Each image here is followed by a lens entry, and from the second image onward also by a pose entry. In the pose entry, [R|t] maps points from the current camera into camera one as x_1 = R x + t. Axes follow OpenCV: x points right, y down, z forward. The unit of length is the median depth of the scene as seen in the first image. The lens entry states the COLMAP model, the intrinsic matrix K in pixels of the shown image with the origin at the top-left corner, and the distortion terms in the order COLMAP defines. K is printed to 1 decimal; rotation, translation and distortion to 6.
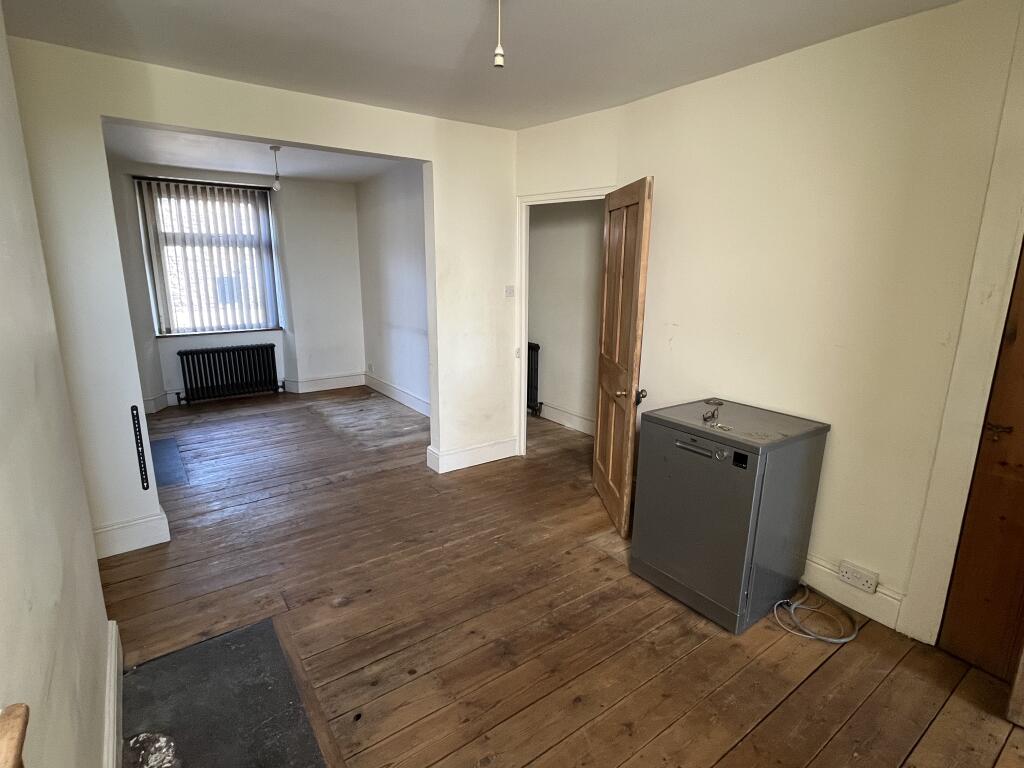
lens RADIAL K [[521.2, 0, 508.3], [0, 521.2, 384.3], [0, 0, 1]] dist [-0.002942, -0.000806]
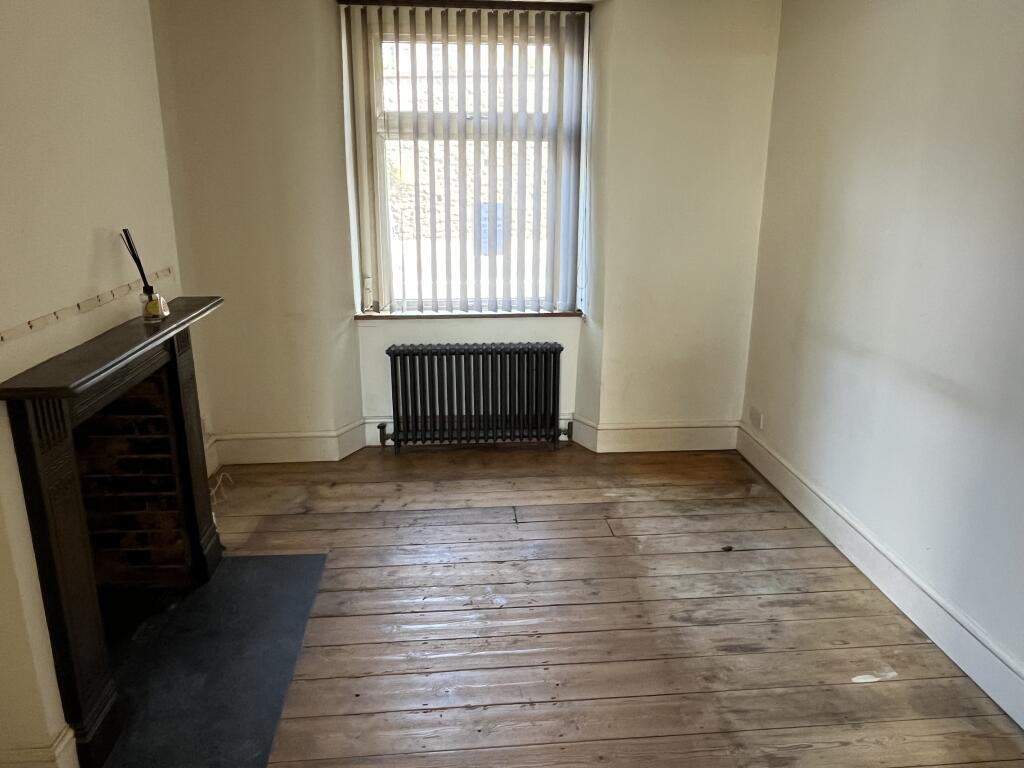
lens RADIAL K [[750.6, 0, 512.5], [0, 750.6, 381.8], [0, 0, 1]] dist [0.005279, 0.002218]
pose [[0.858122, 0.141935, -0.493438, -0.154148], [-0.116075, 0.989780, 0.082843, -0.103806], [0.500153, -0.013813, 0.865827, 0.410102]]
